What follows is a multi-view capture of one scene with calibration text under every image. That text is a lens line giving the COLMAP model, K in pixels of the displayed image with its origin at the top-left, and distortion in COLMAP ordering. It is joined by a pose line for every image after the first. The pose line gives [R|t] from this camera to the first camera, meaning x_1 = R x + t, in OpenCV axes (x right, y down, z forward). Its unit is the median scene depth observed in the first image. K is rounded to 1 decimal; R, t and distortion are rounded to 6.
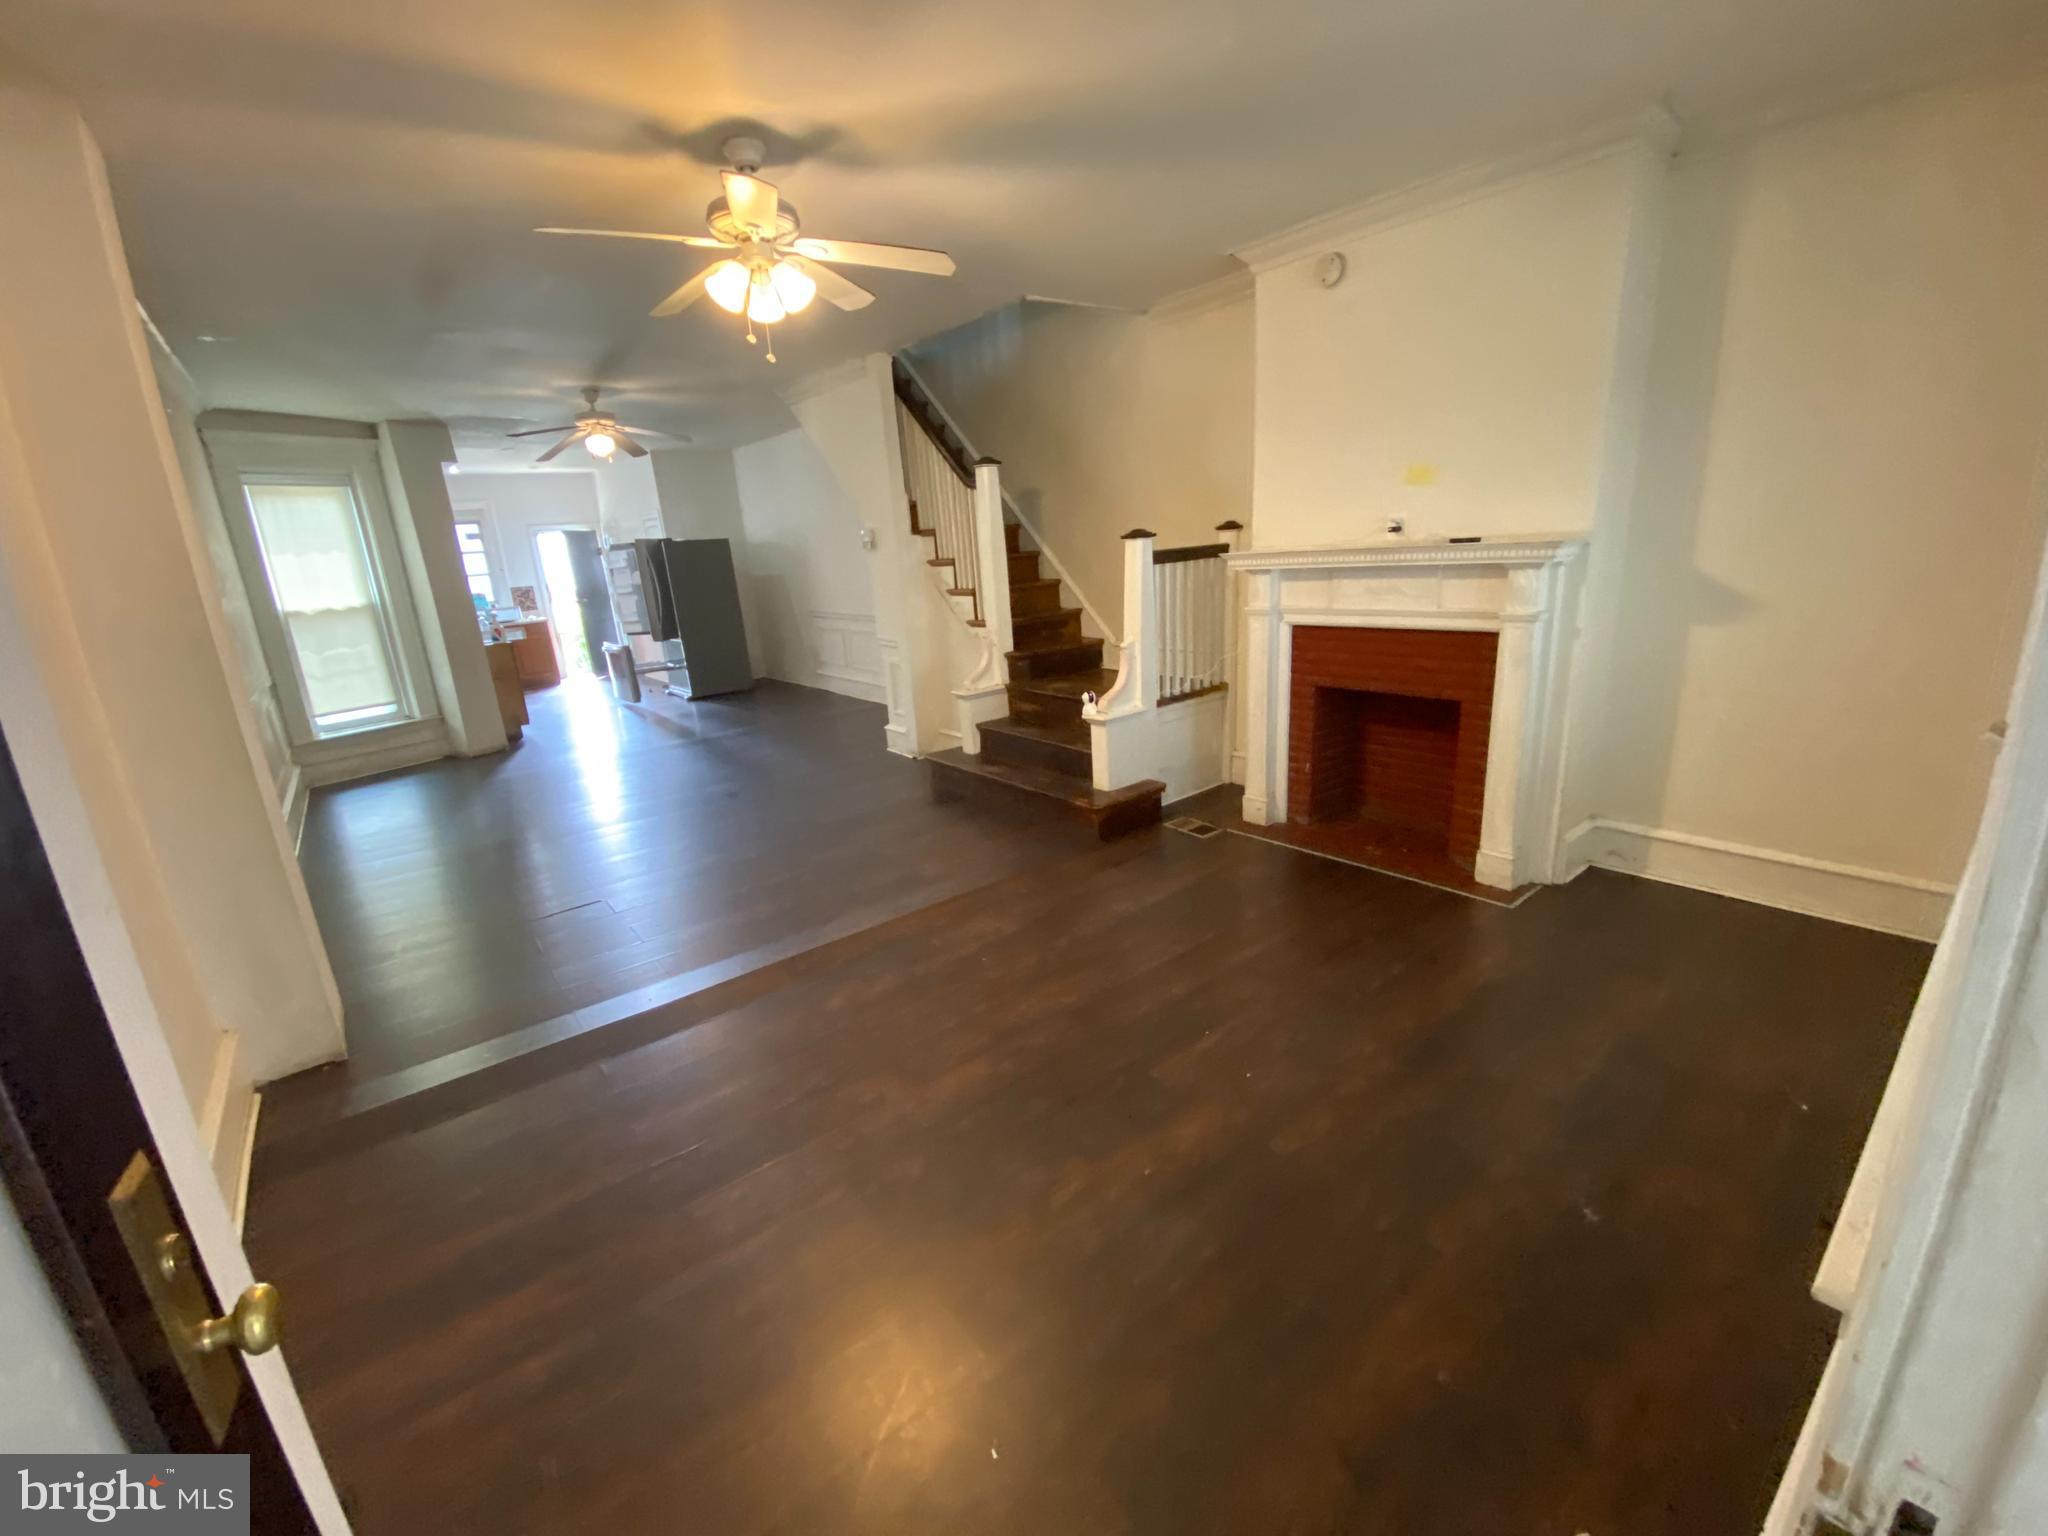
lens RADIAL K [[828.8, 0, 1030.6], [0, 828.8, 780.9], [0, 0, 1]] dist [-0.024312, -0.003715]
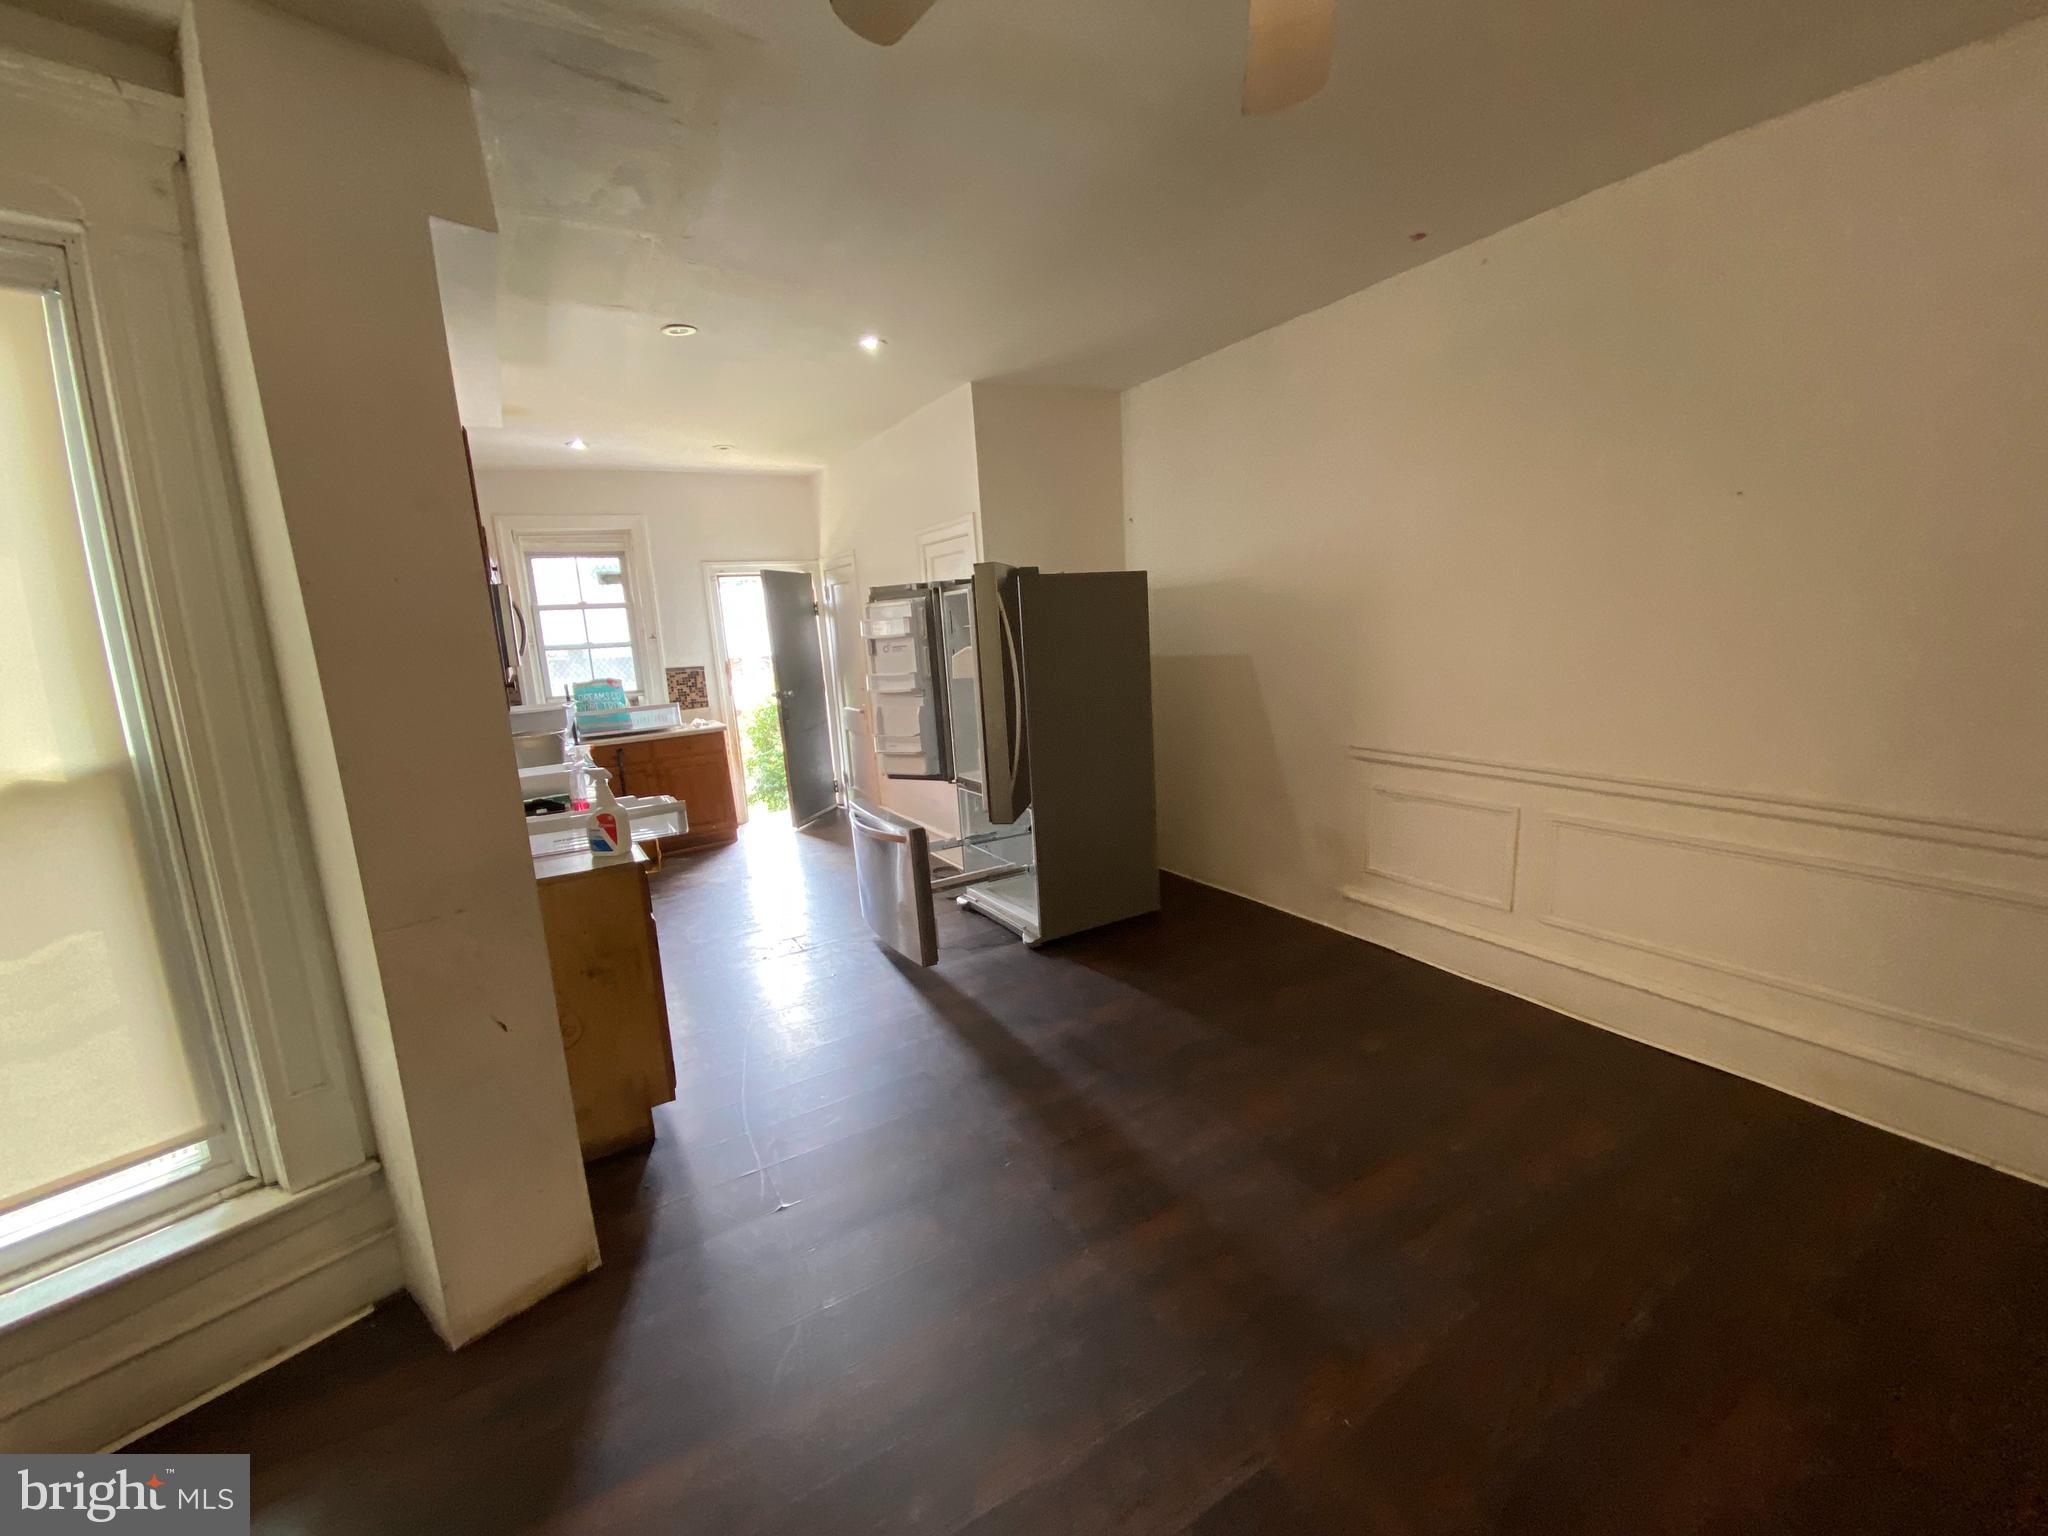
lens RADIAL K [[828.8, 0, 1019.8], [0, 828.8, 778.1], [0, 0, 1]] dist [-0.024312, -0.003715]
pose [[0.987136, 0.034190, -0.156181, -0.577370], [-0.047468, 0.995494, -0.082093, -0.239449], [0.152671, 0.088451, 0.984311, 0.924642]]
